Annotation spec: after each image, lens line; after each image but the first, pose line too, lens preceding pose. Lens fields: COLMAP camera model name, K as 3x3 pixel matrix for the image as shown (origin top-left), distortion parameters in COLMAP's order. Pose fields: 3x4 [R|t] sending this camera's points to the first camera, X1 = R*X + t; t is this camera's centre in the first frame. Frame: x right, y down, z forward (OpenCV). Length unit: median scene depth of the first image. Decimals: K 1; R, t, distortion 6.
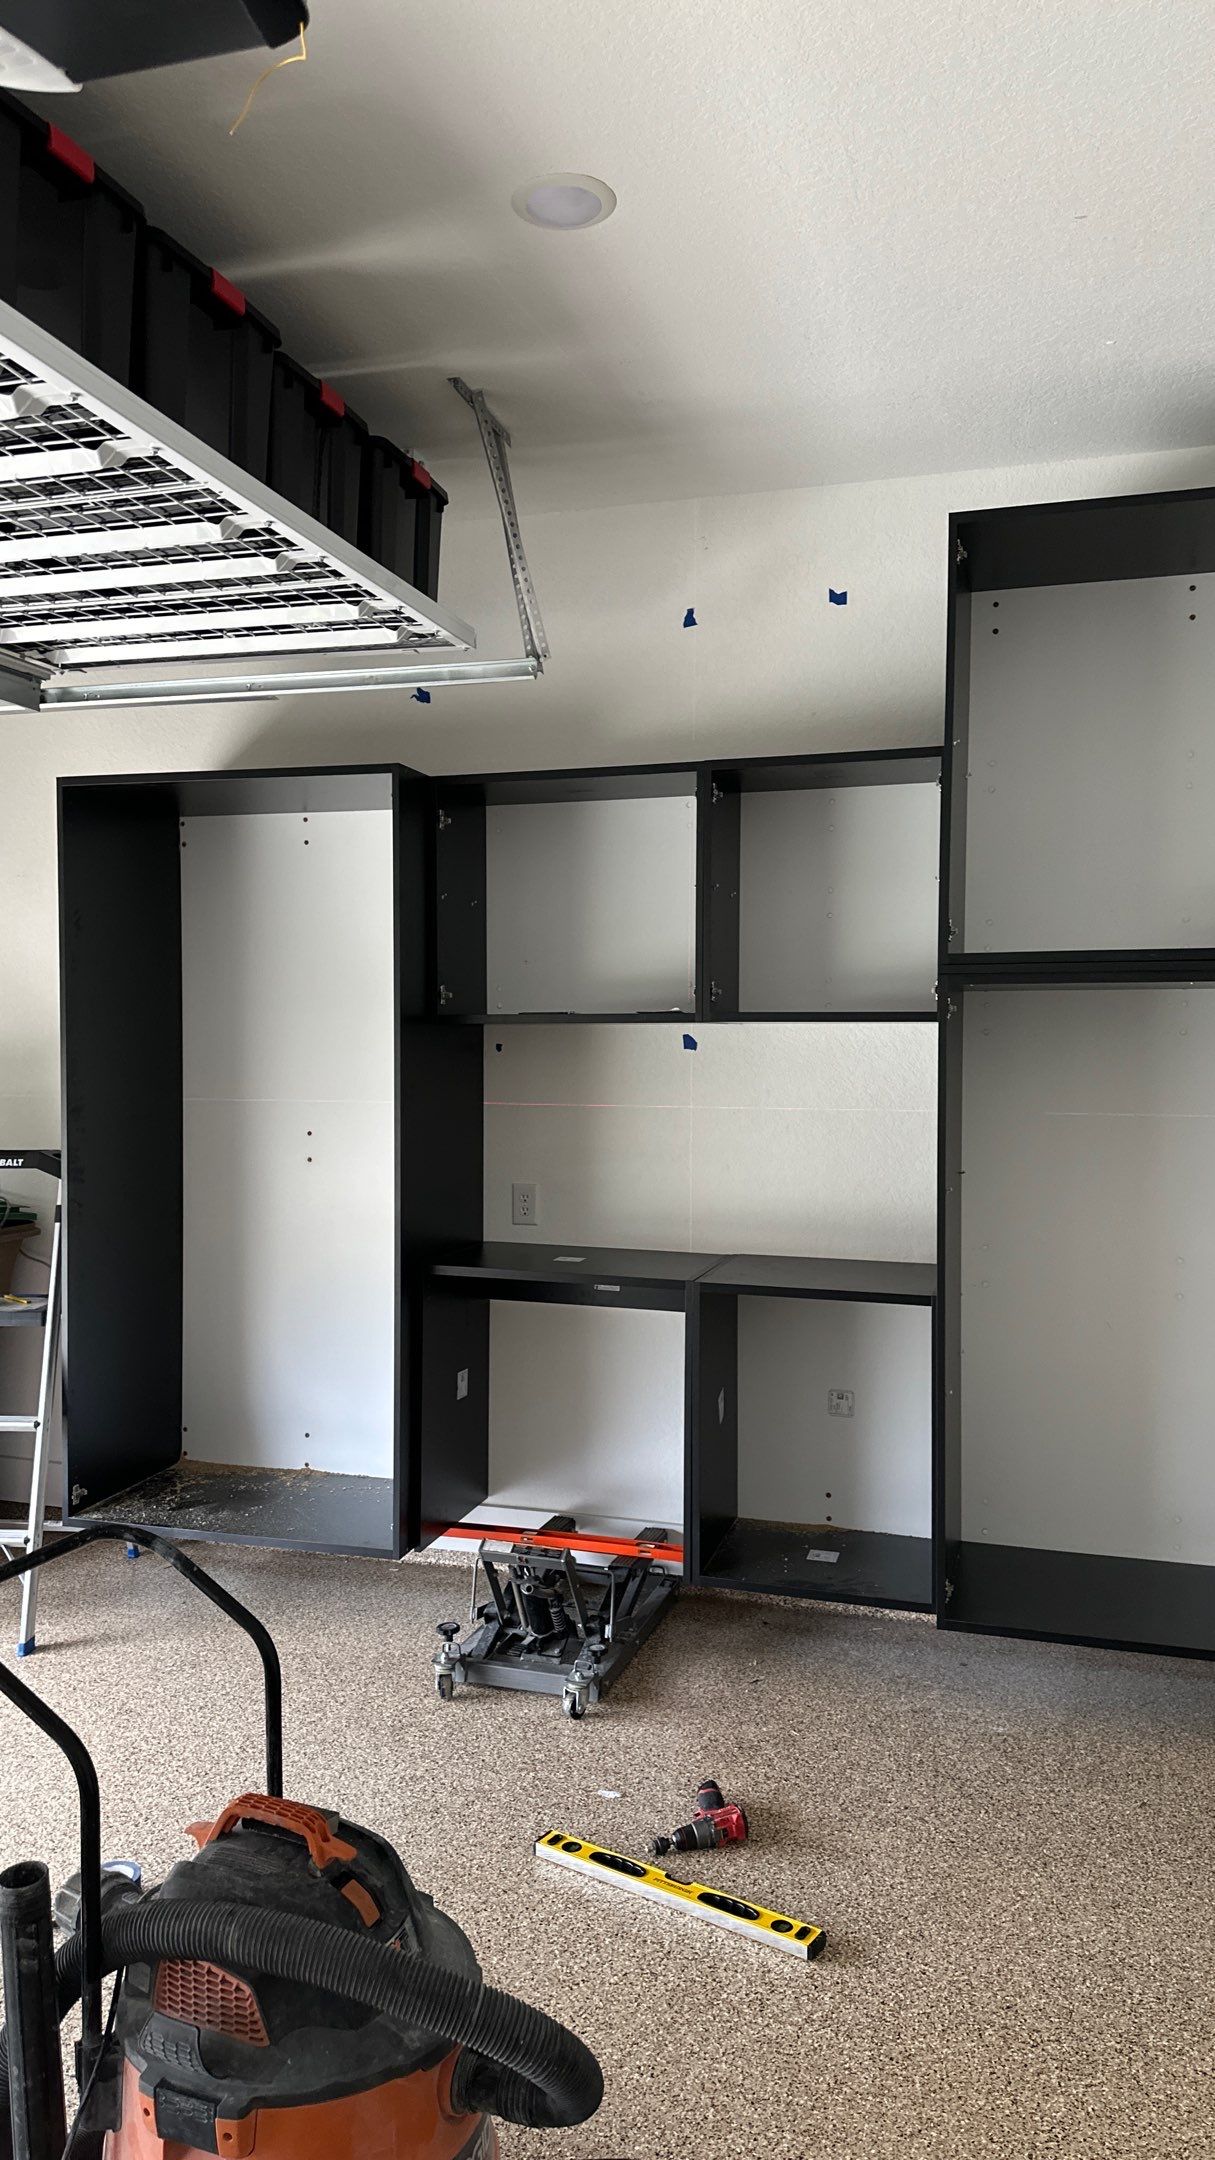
lens RADIAL K [[1521.5, 0, 593.3], [0, 1521.5, 1092.7], [0, 0, 1]] dist [0.054738, -0.057802]
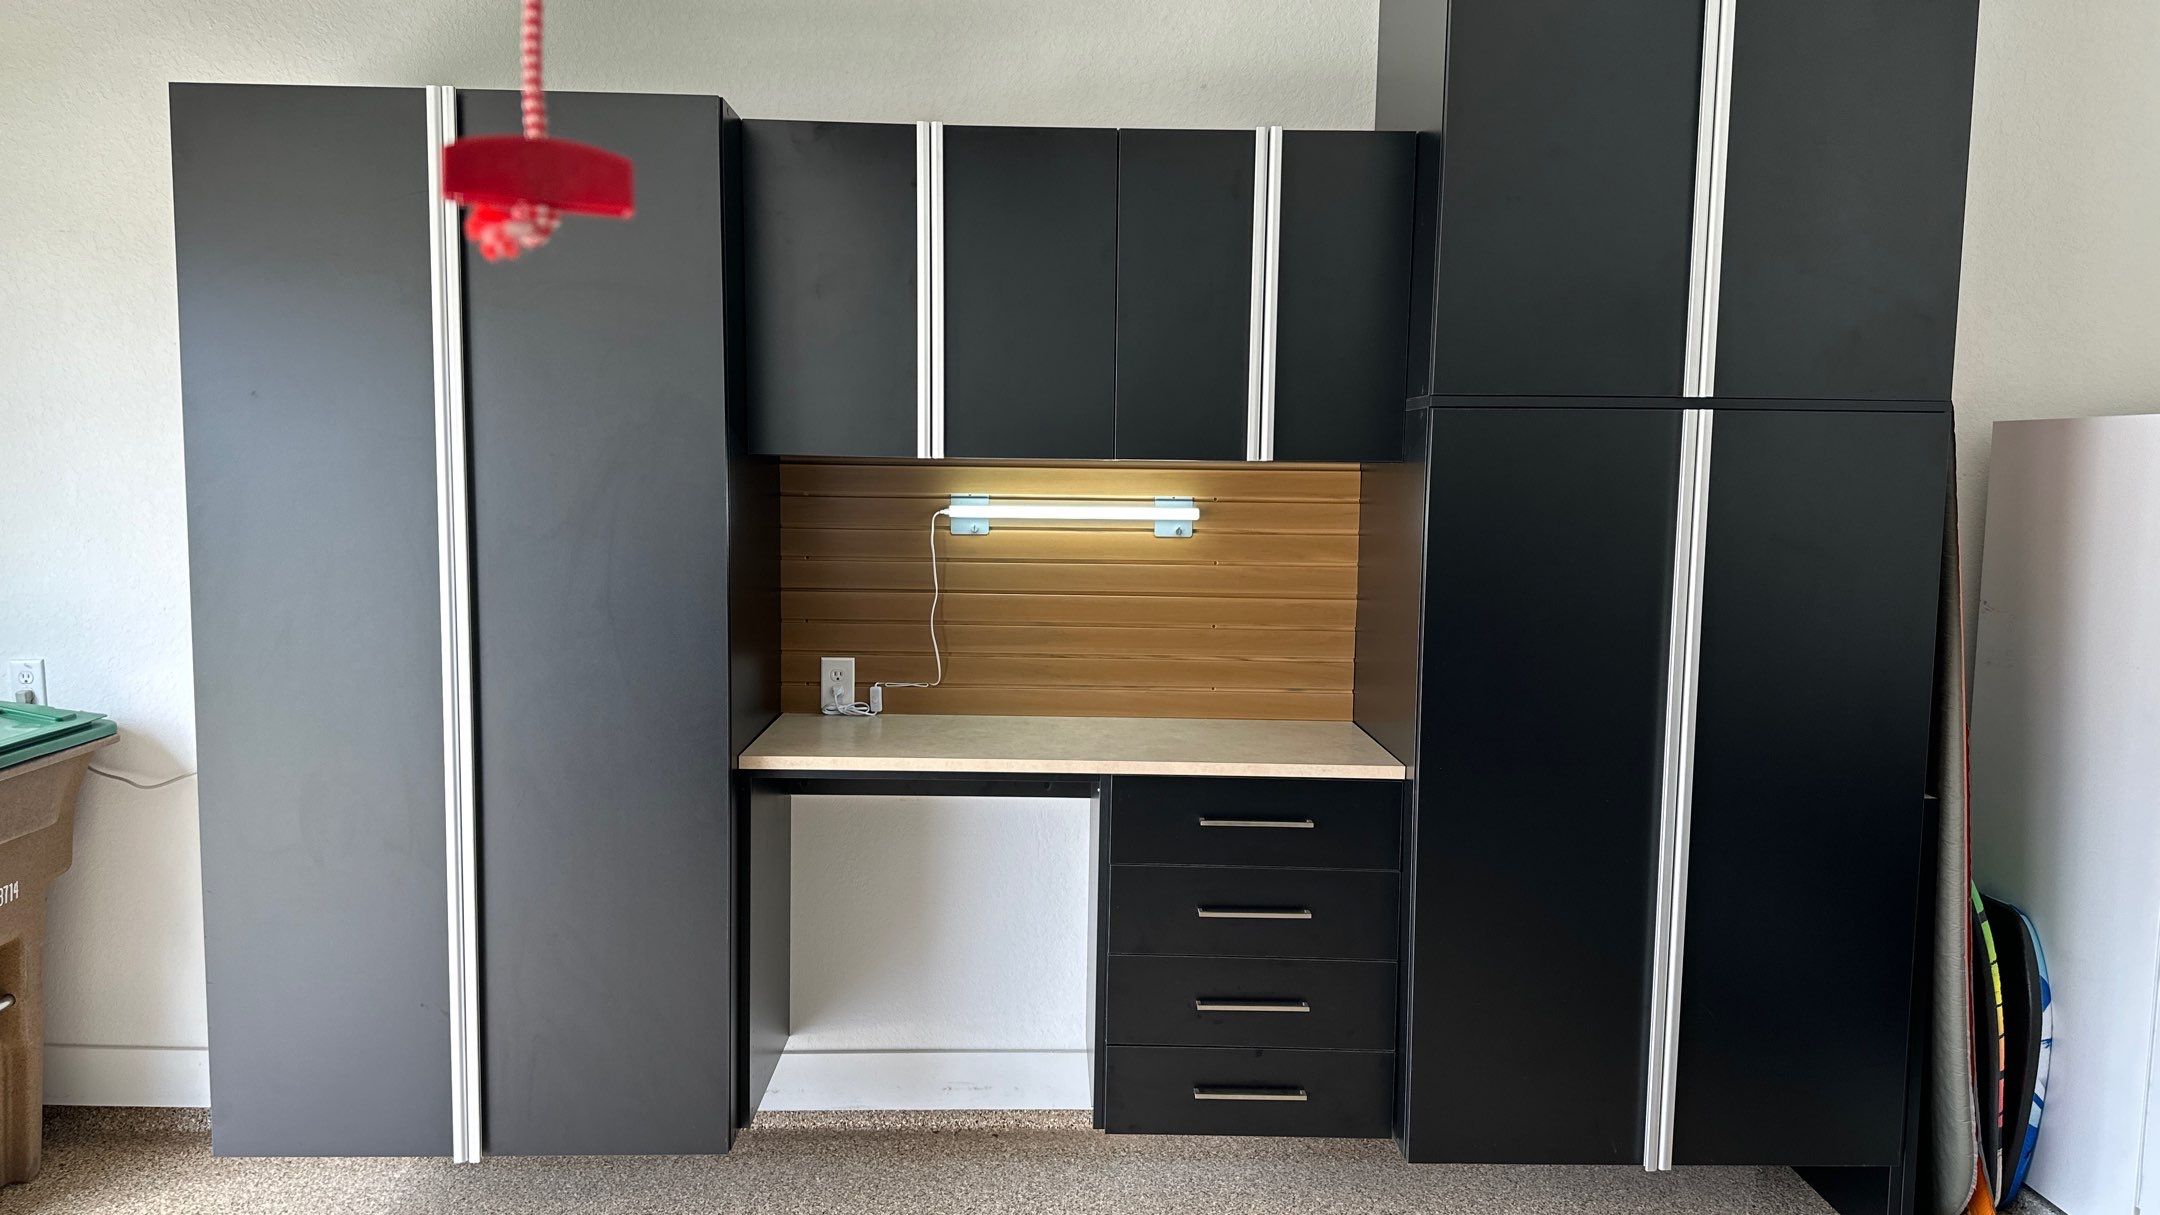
lens RADIAL K [[1510.0, 0, 1074.1], [0, 1510.0, 605.9], [0, 0, 1]] dist [0.035035, -0.037374]
pose [[0.947991, -0.019240, 0.317717, -0.208504], [-0.000036, 0.998165, 0.060553, -0.016292], [-0.318299, -0.057415, 0.946250, 0.241392]]
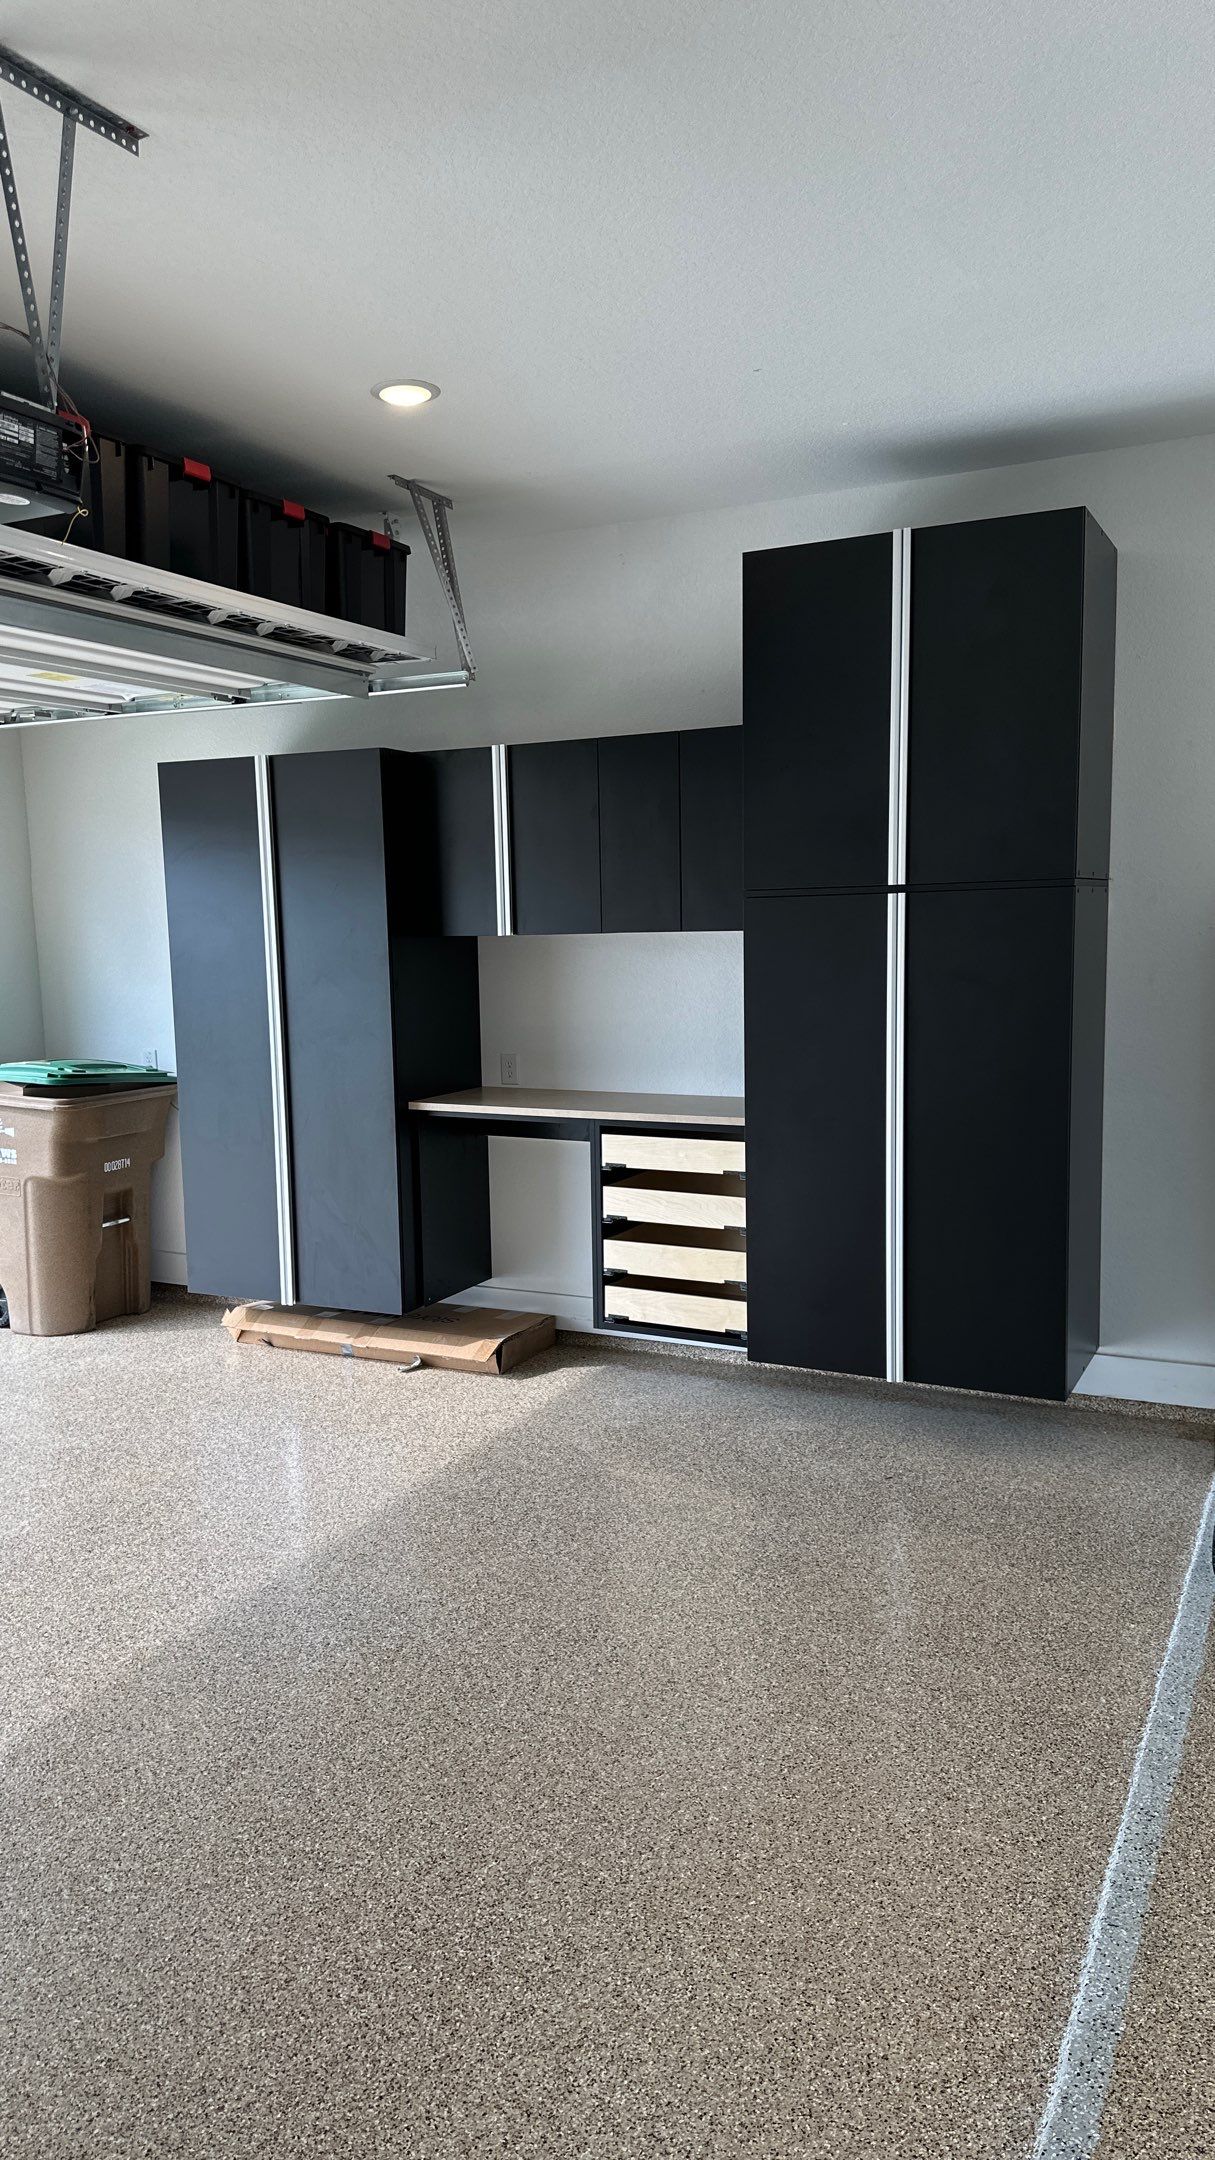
lens RADIAL K [[1522.2, 0, 588.5], [0, 1522.2, 1102.6], [0, 0, 1]] dist [0.073537, -0.082595]
pose [[0.985523, -0.001991, -0.169527, 0.293846], [0.016668, 0.996224, 0.085200, -0.010418], [0.168718, -0.086792, 0.981836, -0.363458]]
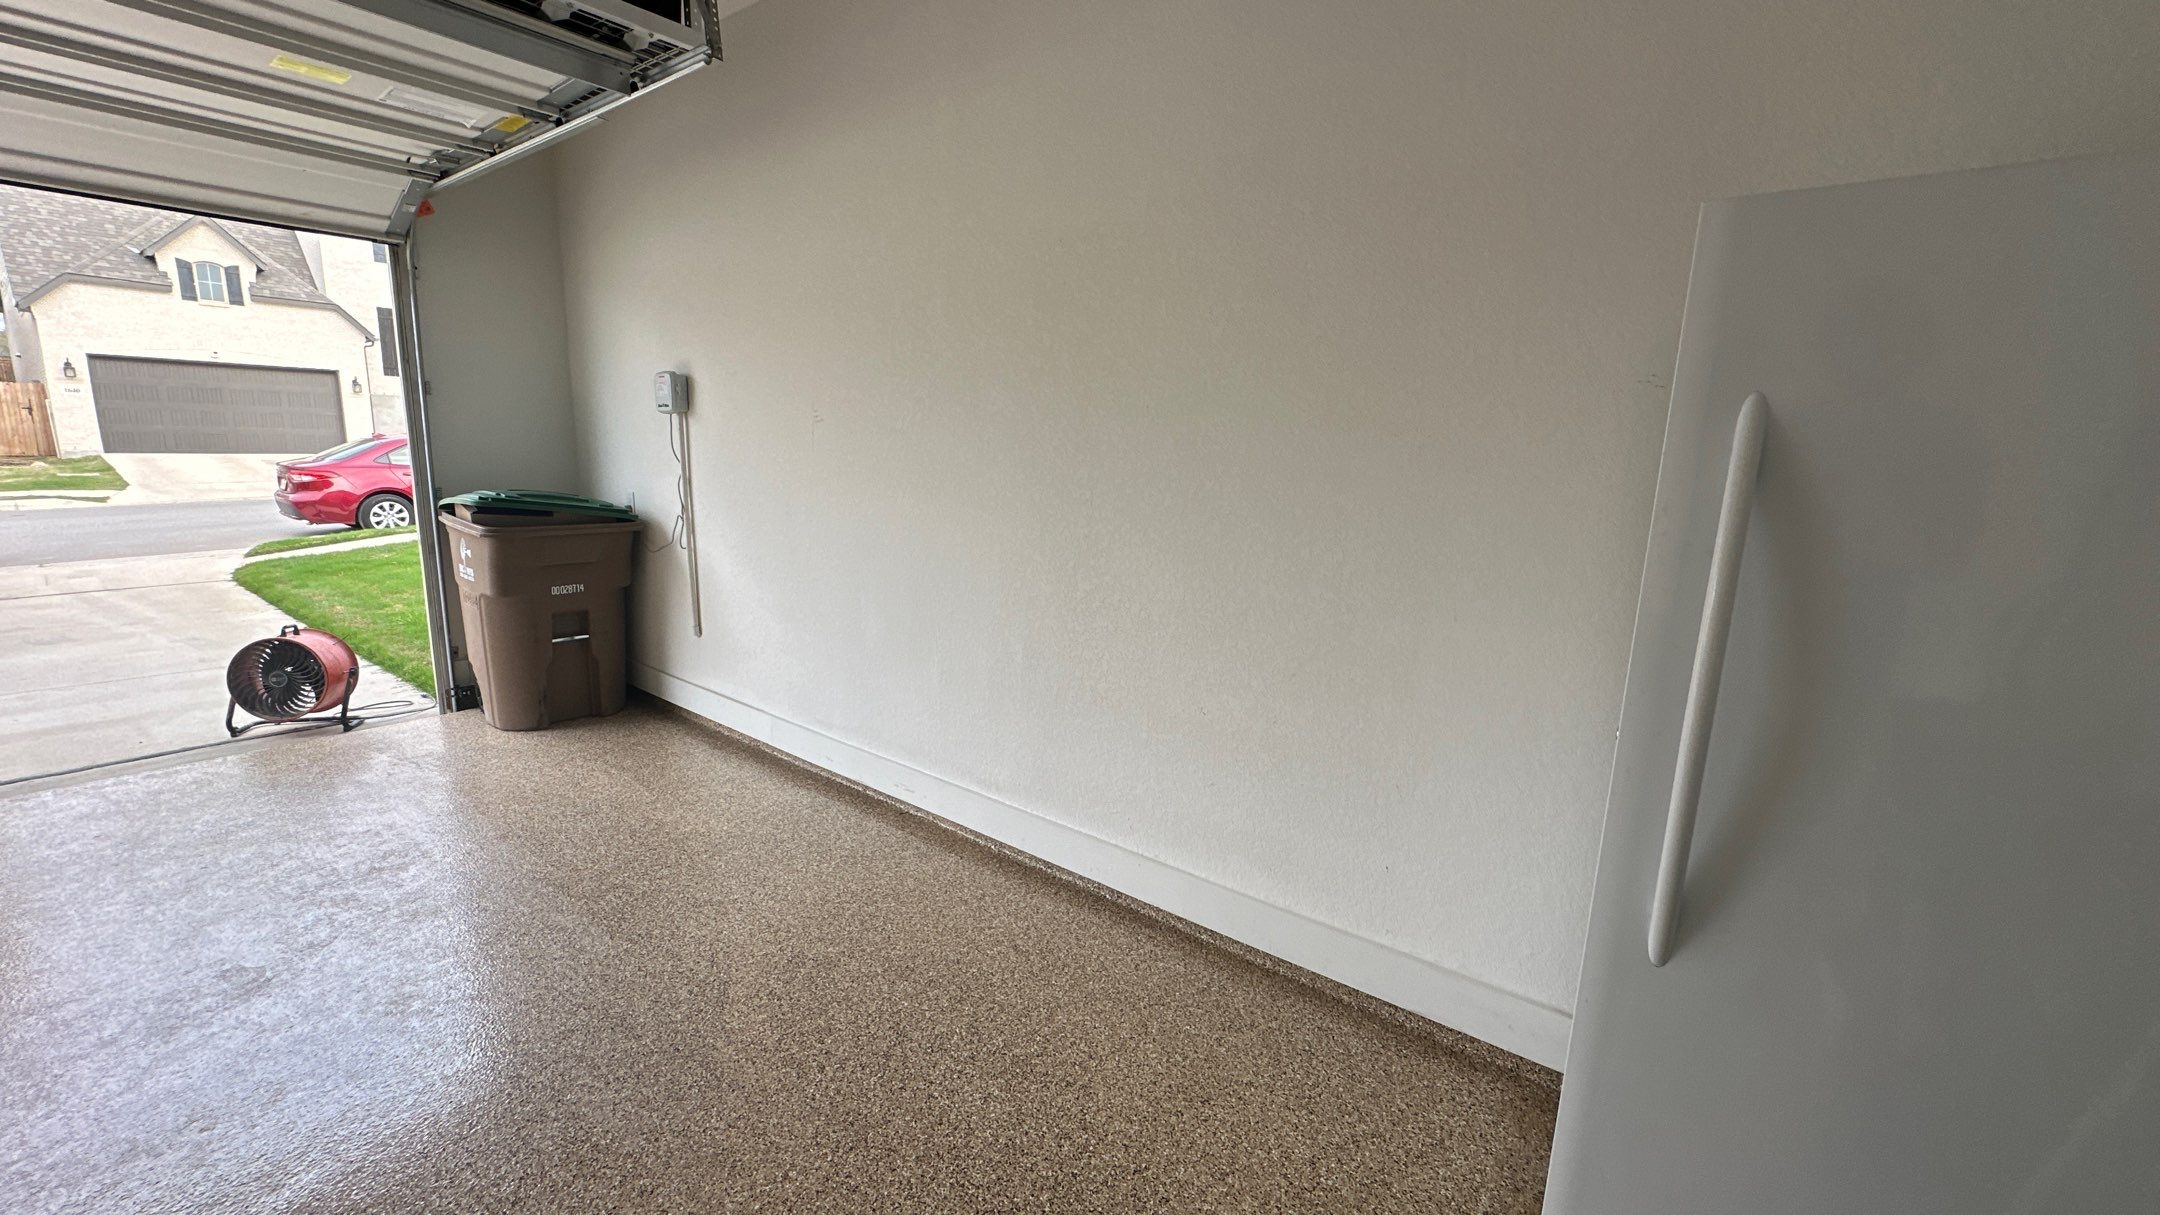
lens RADIAL K [[862.8, 0, 1076.4], [0, 862.8, 606.7], [0, 0, 1]] dist [-0.002055, -0.000082]
pose [[0.931754, 0.094432, -0.350595, 0.475671], [-0.044667, 0.988064, 0.147425, 0.026595], [0.360332, -0.121704, 0.924851, 0.425680]]
